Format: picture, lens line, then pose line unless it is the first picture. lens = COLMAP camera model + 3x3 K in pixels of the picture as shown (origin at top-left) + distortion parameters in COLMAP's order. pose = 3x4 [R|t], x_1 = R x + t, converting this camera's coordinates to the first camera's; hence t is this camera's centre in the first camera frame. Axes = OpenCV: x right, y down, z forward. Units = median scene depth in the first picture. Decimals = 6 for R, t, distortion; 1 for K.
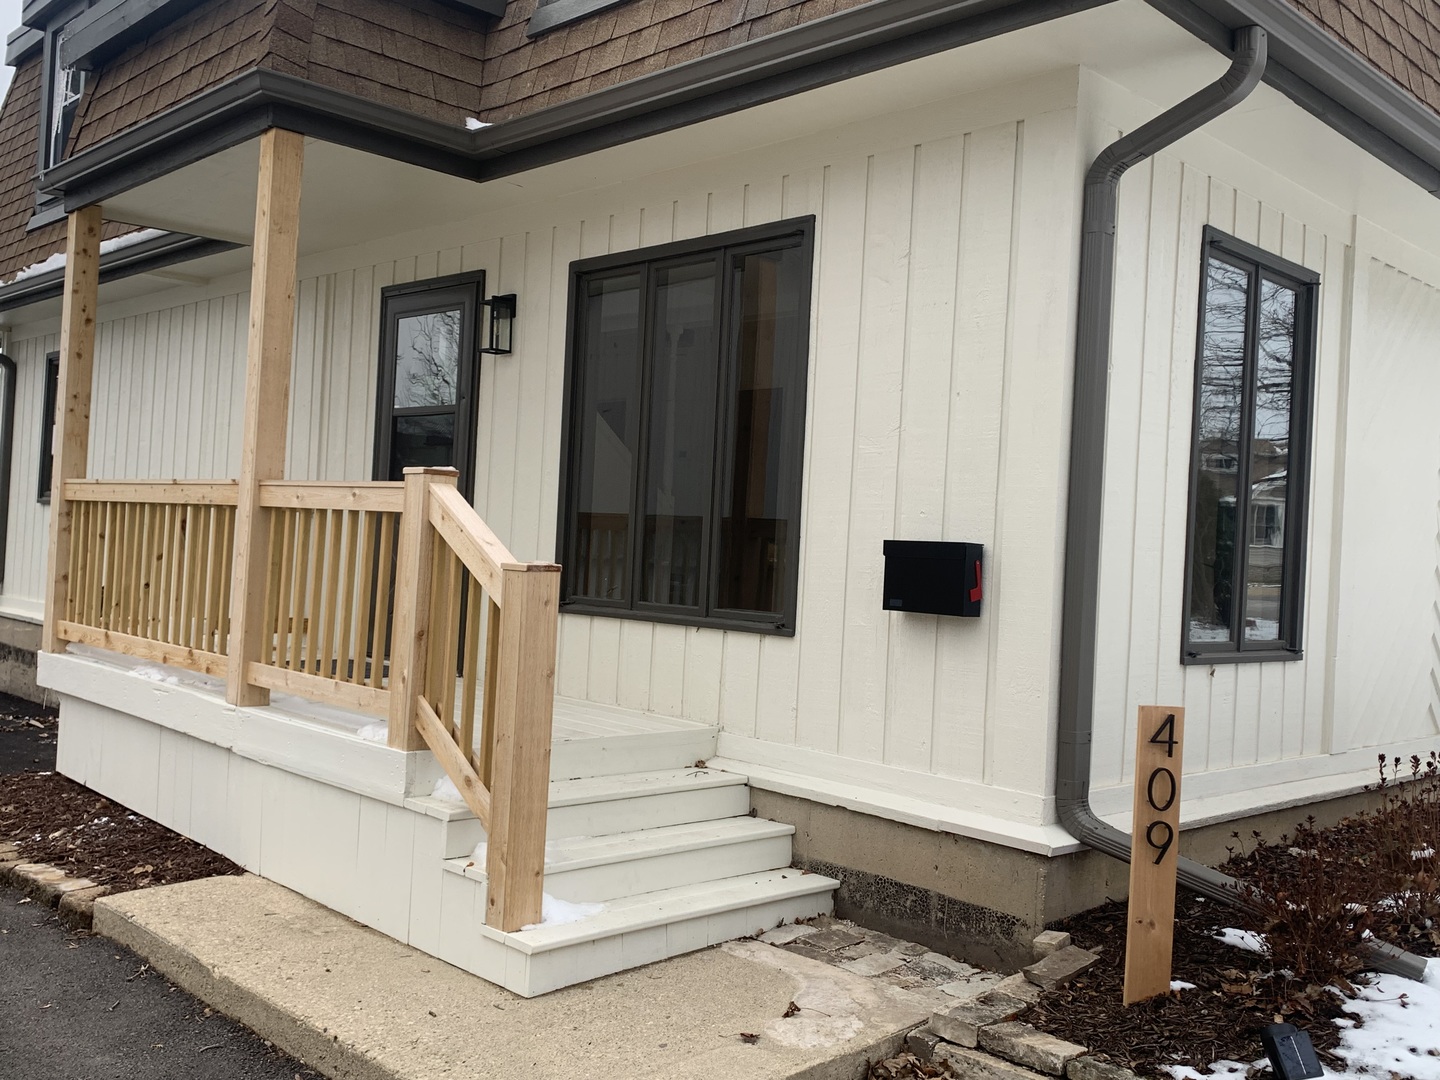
lens RADIAL K [[1356.2, 0, 720.0], [0, 1356.2, 540.0], [0, 0, 1]] dist [-0.006090, -0.003689]
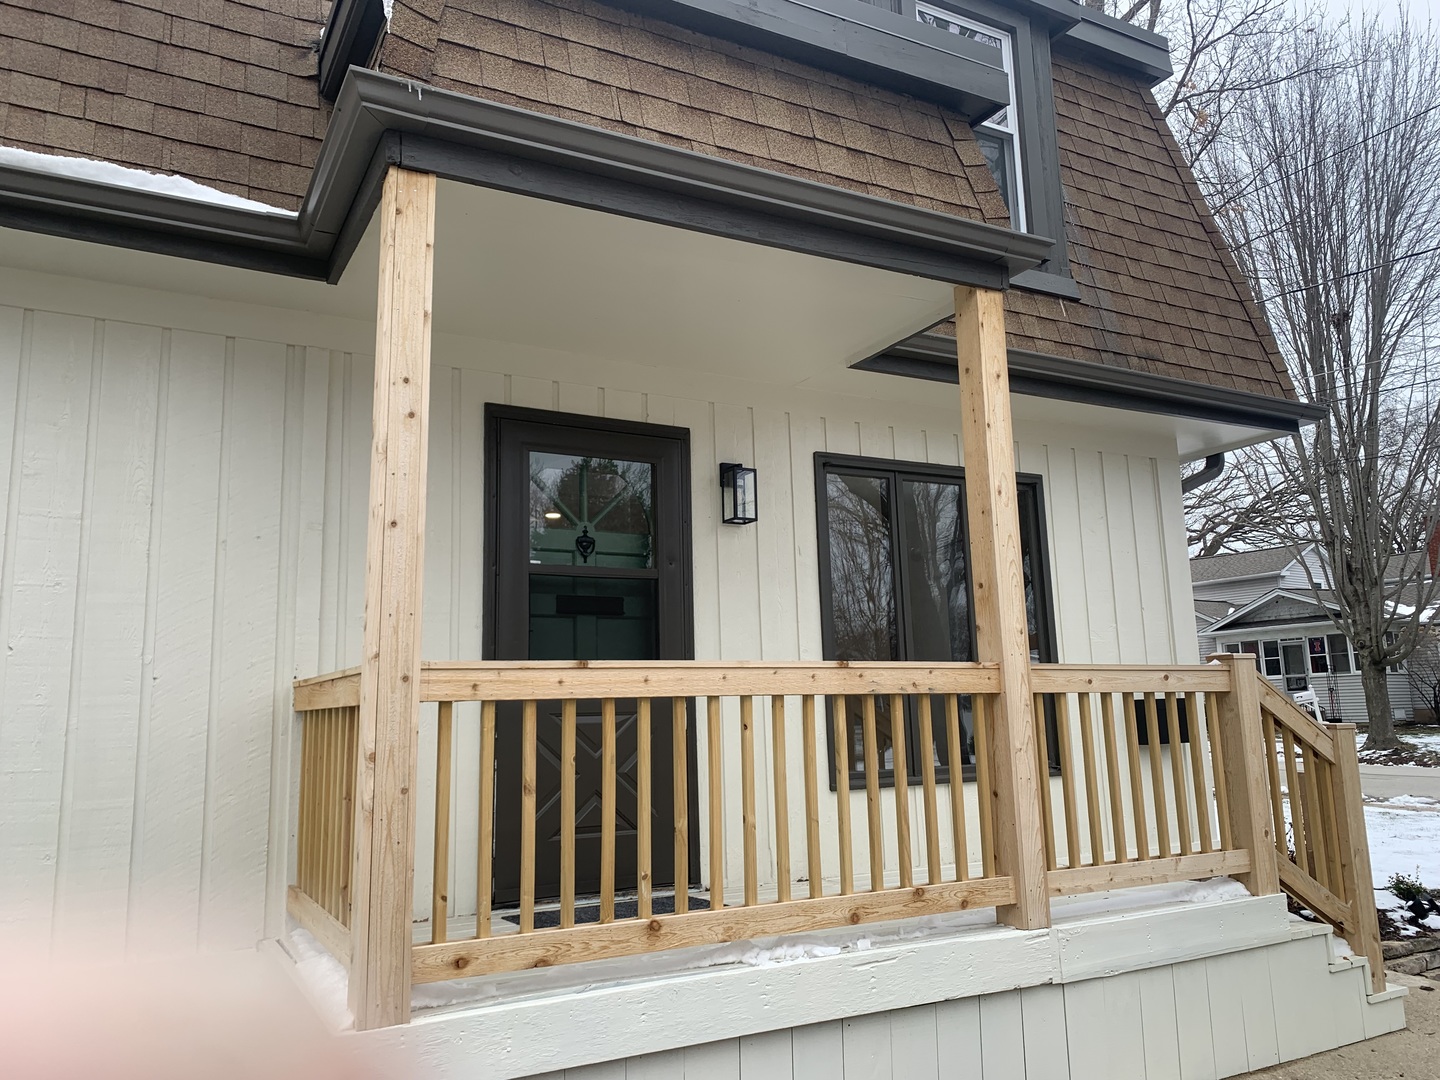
lens RADIAL K [[1079.9, 0, 720.0], [0, 1079.9, 540.0], [0, 0, 1]] dist [0.008922, 0.002572]
pose [[0.266680, 0.104054, 0.958152, -0.908263], [0.033263, 0.992569, -0.117050, -0.039263], [-0.963211, 0.063086, 0.261237, 0.831833]]
